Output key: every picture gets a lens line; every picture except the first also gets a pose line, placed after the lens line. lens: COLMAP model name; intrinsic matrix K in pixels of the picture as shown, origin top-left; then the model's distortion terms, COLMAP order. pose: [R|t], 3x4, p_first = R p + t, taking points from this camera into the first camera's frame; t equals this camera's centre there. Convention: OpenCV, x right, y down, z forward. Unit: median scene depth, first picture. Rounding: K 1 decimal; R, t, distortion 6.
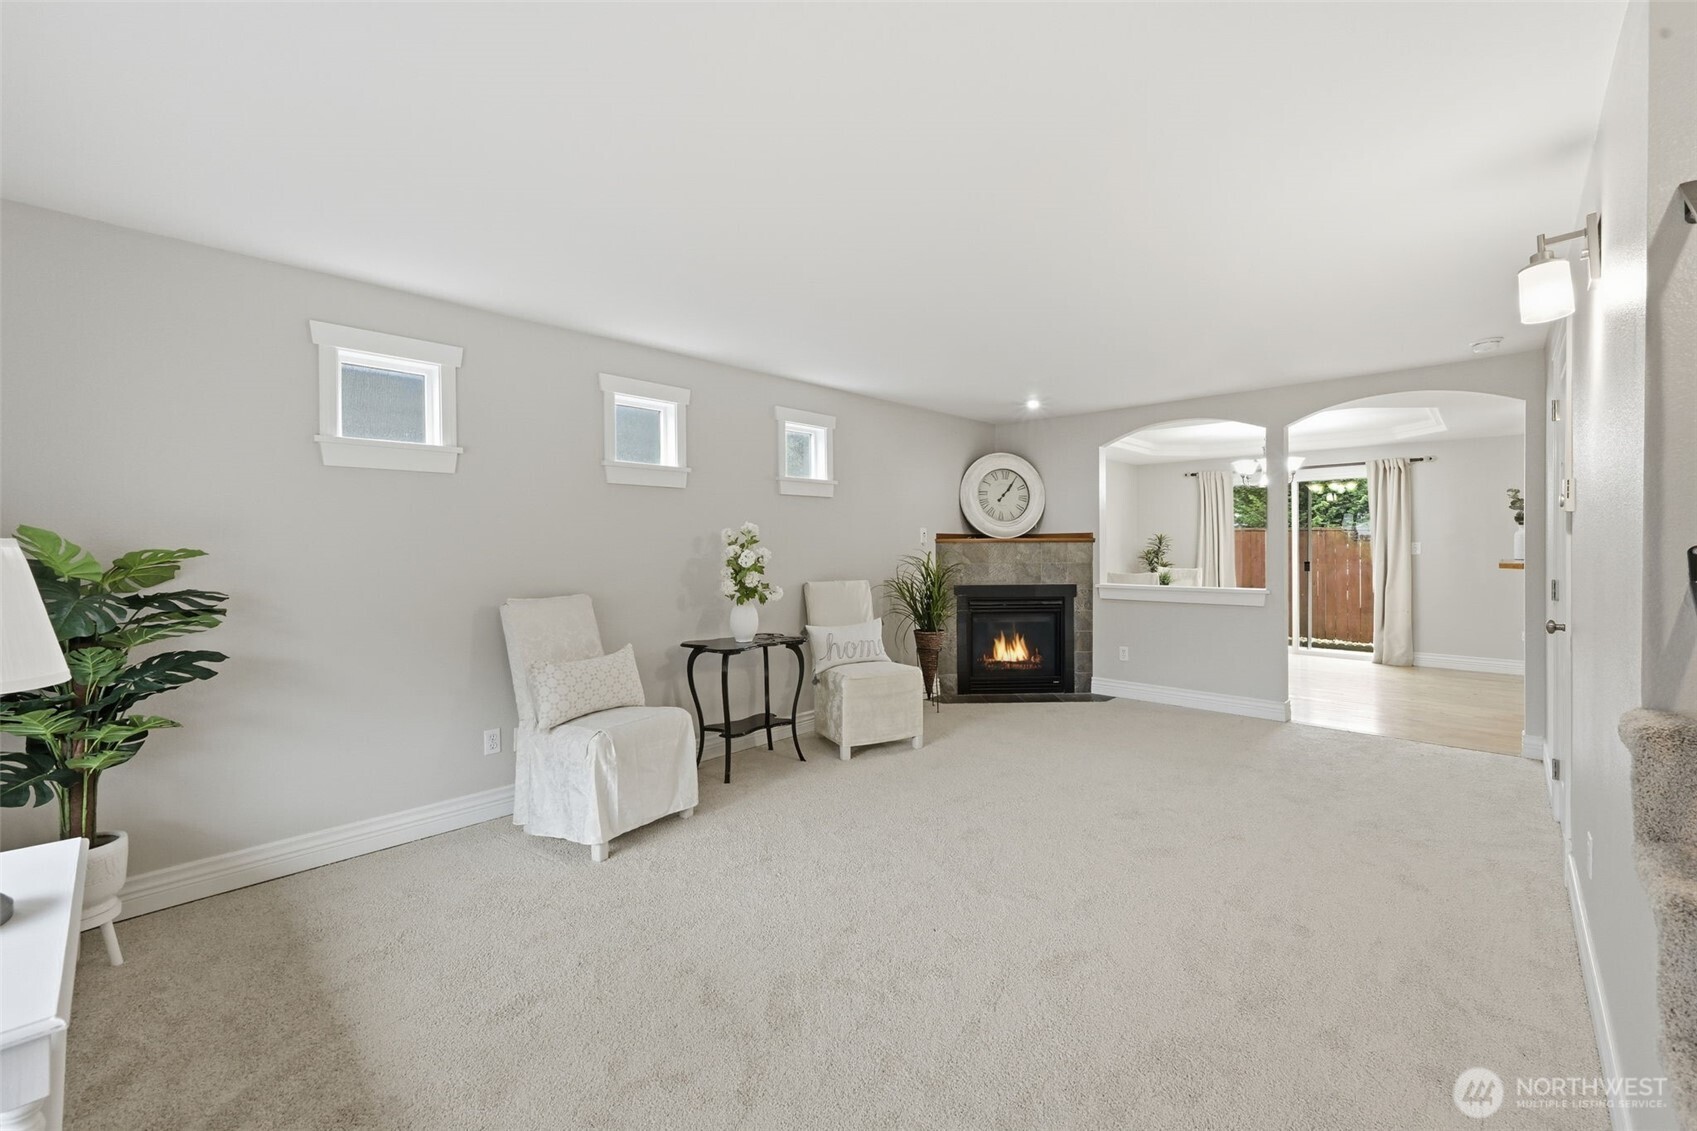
lens RADIAL K [[683.7, 0, 840.4], [0, 683.7, 545.8], [0, 0, 1]] dist [-0.000905, -0.000038]
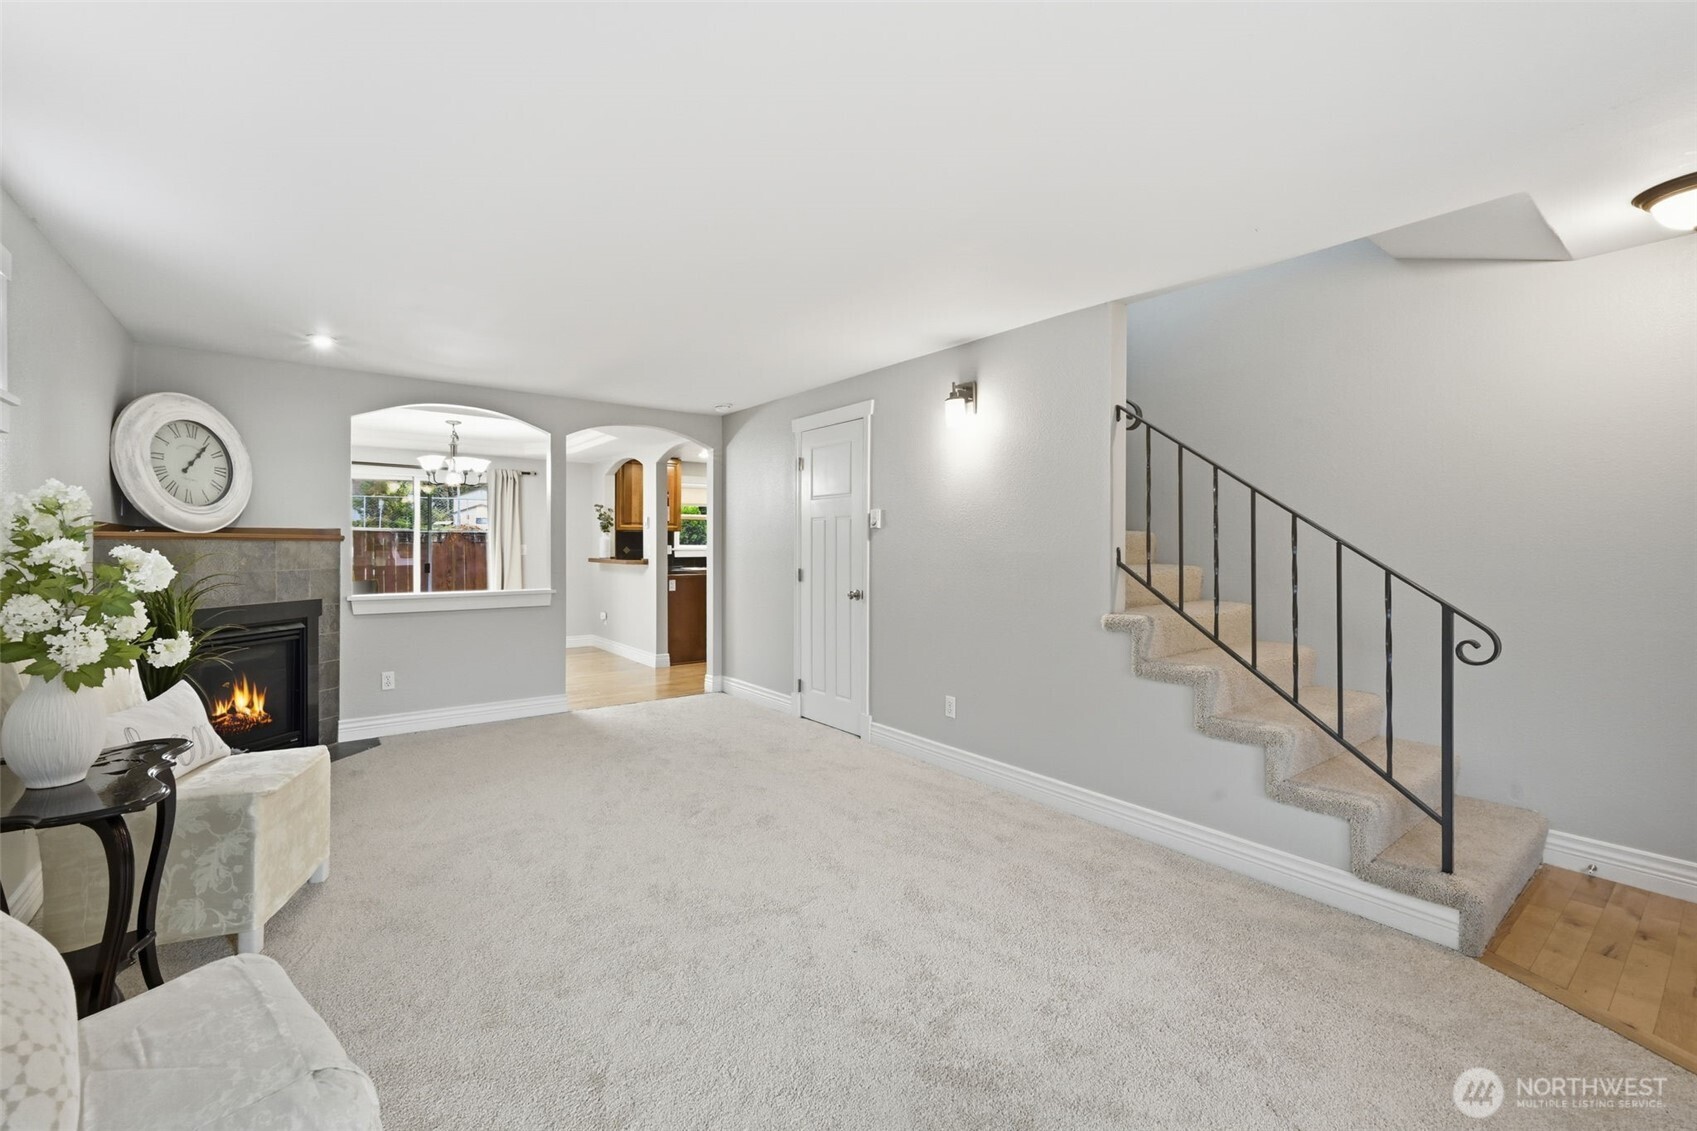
lens RADIAL K [[712.8, 0, 845.8], [0, 712.8, 546.4], [0, 0, 1]] dist [-0.001920, -0.000175]
pose [[0.163120, 0.005868, 0.986589, -0.314027], [-0.001558, 0.999983, -0.005690, 0.003958], [-0.986605, -0.000609, 0.163126, 0.322267]]
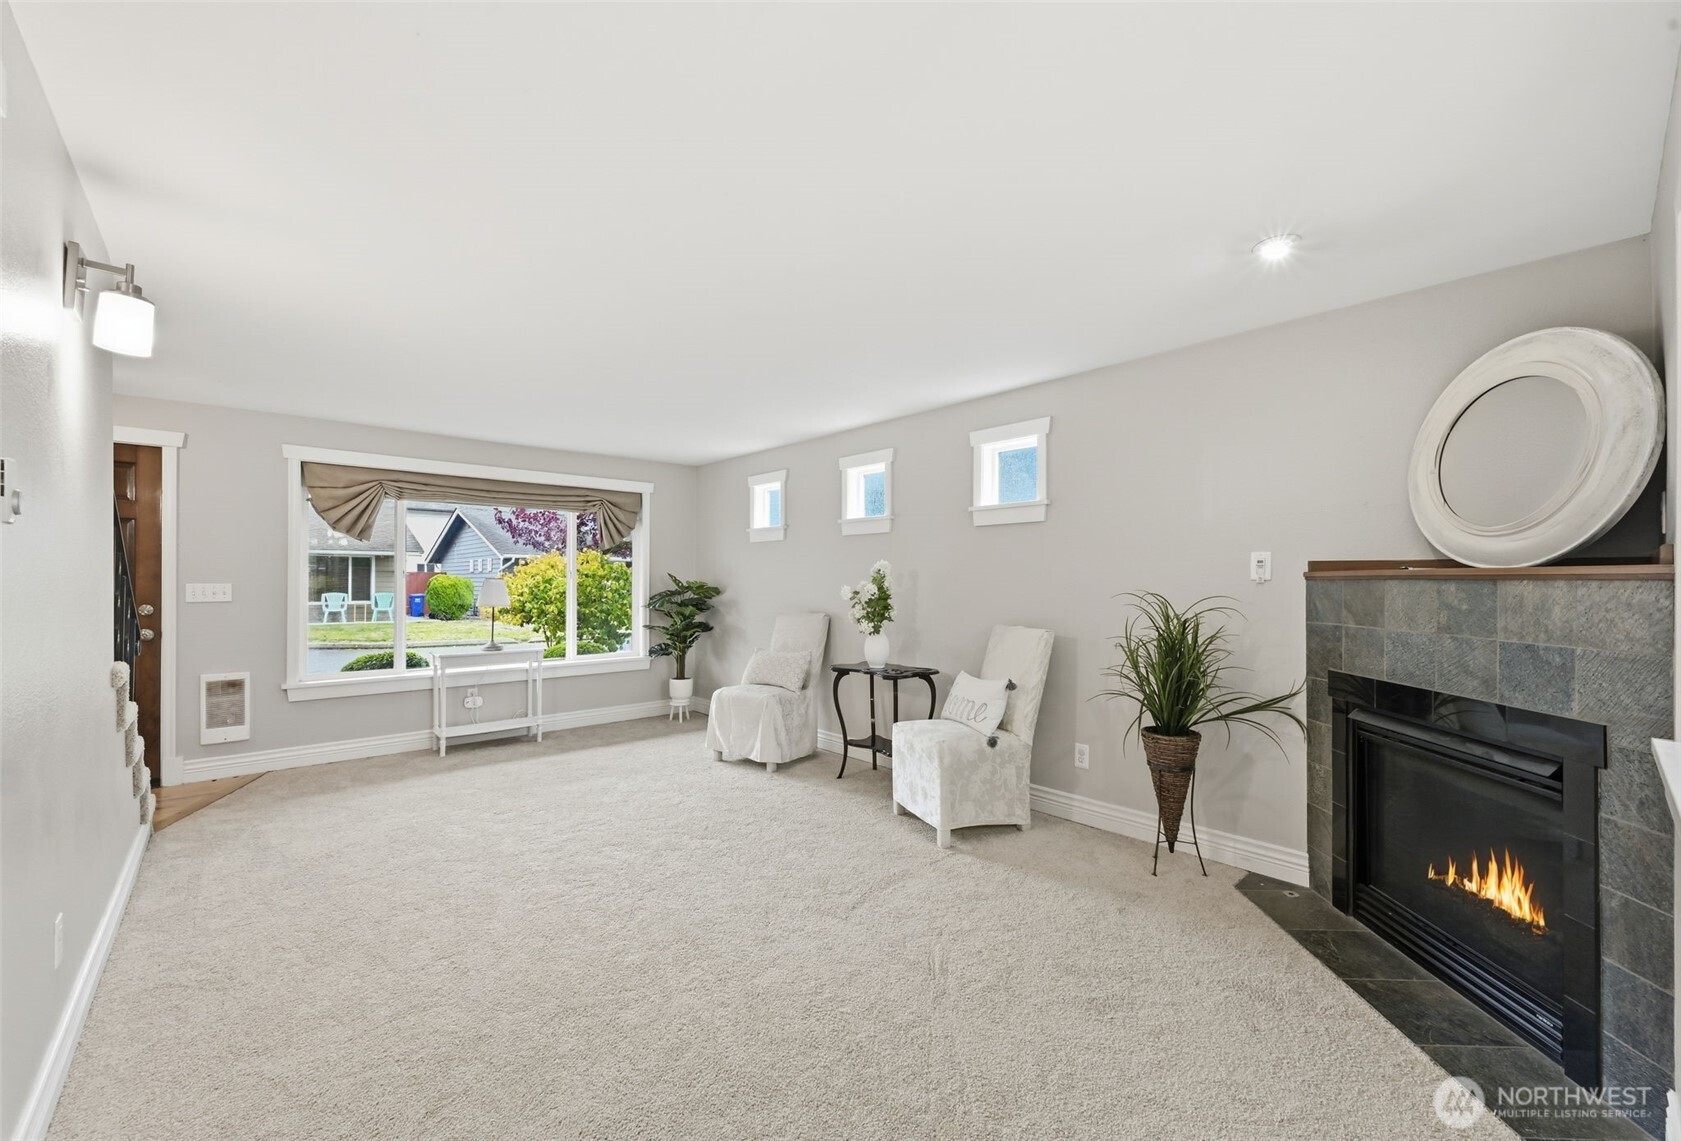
lens RADIAL K [[722.8, 0, 840.5], [0, 722.8, 570.5], [0, 0, 1]] dist [0.000162, -0.000151]
pose [[-0.119290, -0.007236, -0.992833, 0.686155], [-0.000161, 0.999974, -0.007268, -0.007013], [0.992859, -0.000707, -0.119288, 0.713702]]
